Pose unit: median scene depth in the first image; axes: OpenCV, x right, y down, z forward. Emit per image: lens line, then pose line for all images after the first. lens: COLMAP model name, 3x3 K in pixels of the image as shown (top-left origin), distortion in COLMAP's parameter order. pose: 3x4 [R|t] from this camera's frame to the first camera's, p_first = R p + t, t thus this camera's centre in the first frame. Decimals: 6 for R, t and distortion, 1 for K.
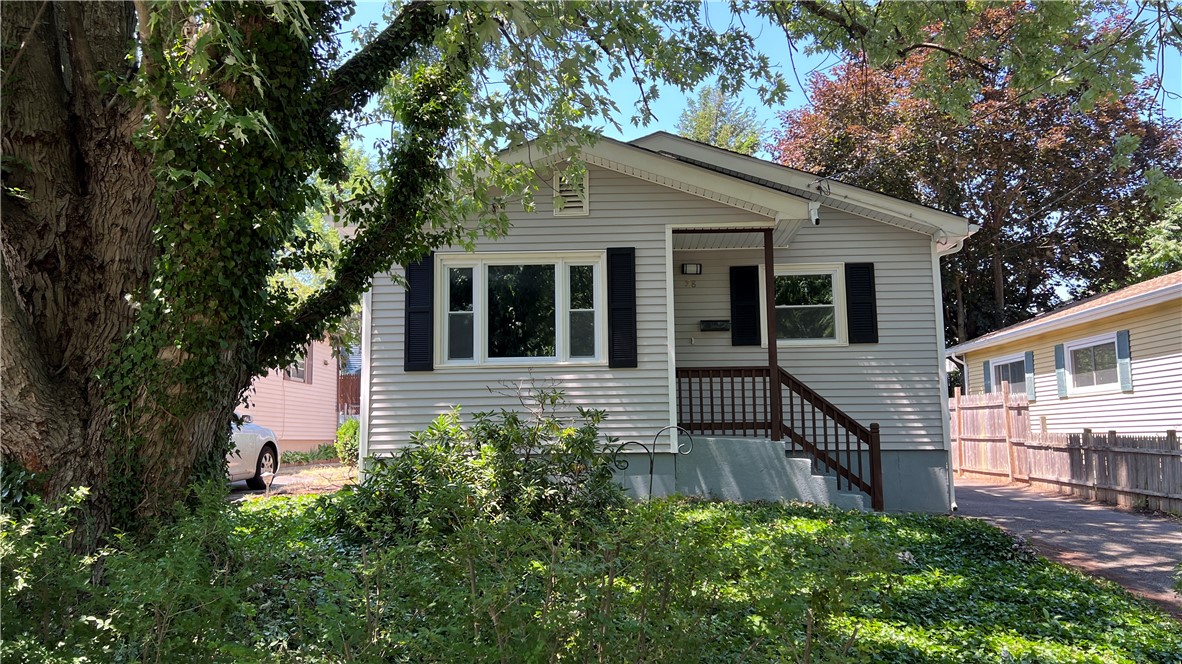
lens RADIAL K [[883.9, 0, 591.0], [0, 883.9, 332.0], [0, 0, 1]] dist [0.024761, -0.002638]
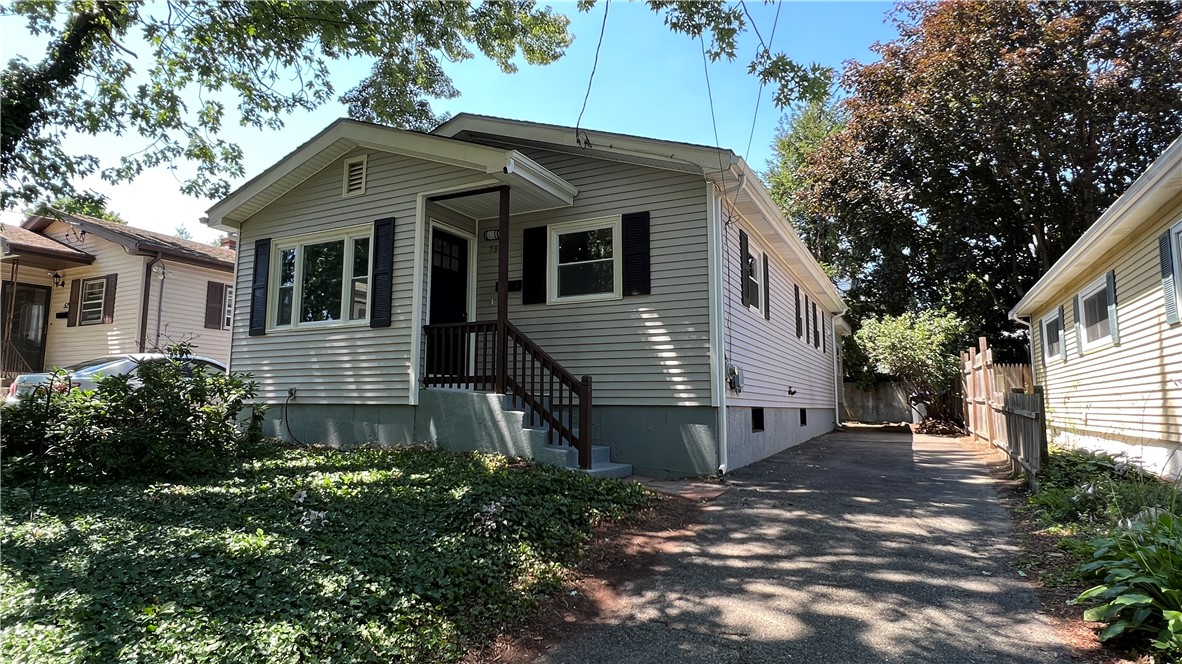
lens RADIAL K [[652.0, 0, 591.0], [0, 652.0, 332.0], [0, 0, 1]] dist [-0.003173, -0.000628]
pose [[0.909677, -0.032263, -0.414061, 0.560287], [0.036223, 0.999342, 0.001714, 0.050105], [0.413734, -0.016558, 0.910247, 0.335797]]
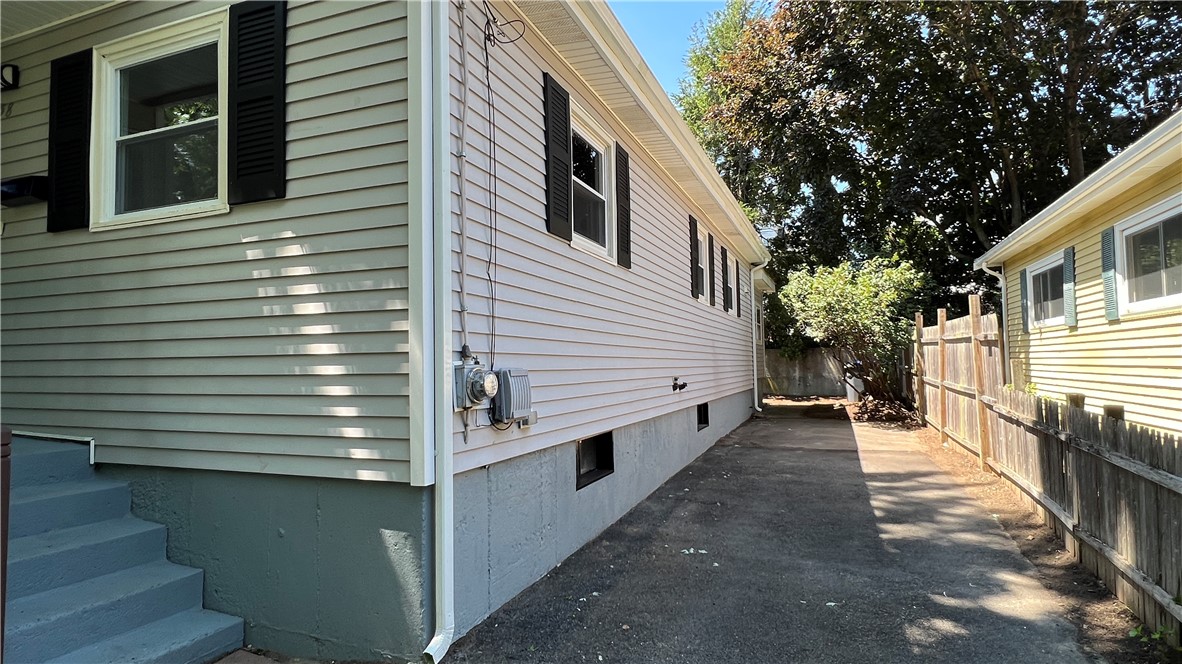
lens RADIAL K [[642.3, 0, 589.3], [0, 642.3, 338.7], [0, 0, 1]] dist [-0.002454, -0.000356]
pose [[0.944540, -0.016454, -0.327984, 0.544242], [0.045135, 0.995770, 0.080026, 0.057466], [0.325280, -0.090392, 0.941288, 0.782818]]
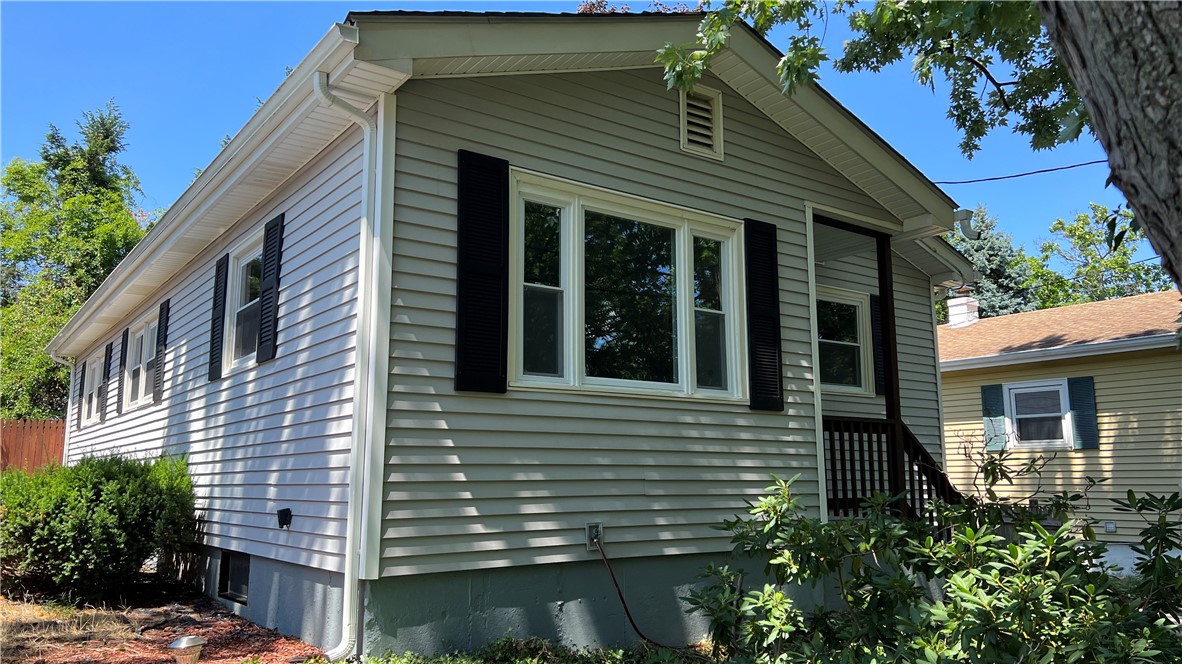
lens RADIAL K [[887.3, 0, 587.5], [0, 887.3, 337.2], [0, 0, 1]] dist [0.035580, -0.000800]
pose [[0.789485, 0.108118, 0.604172, -0.414246], [-0.084974, 0.994137, -0.066865, 0.038339], [-0.607859, 0.001450, 0.794044, 0.524565]]
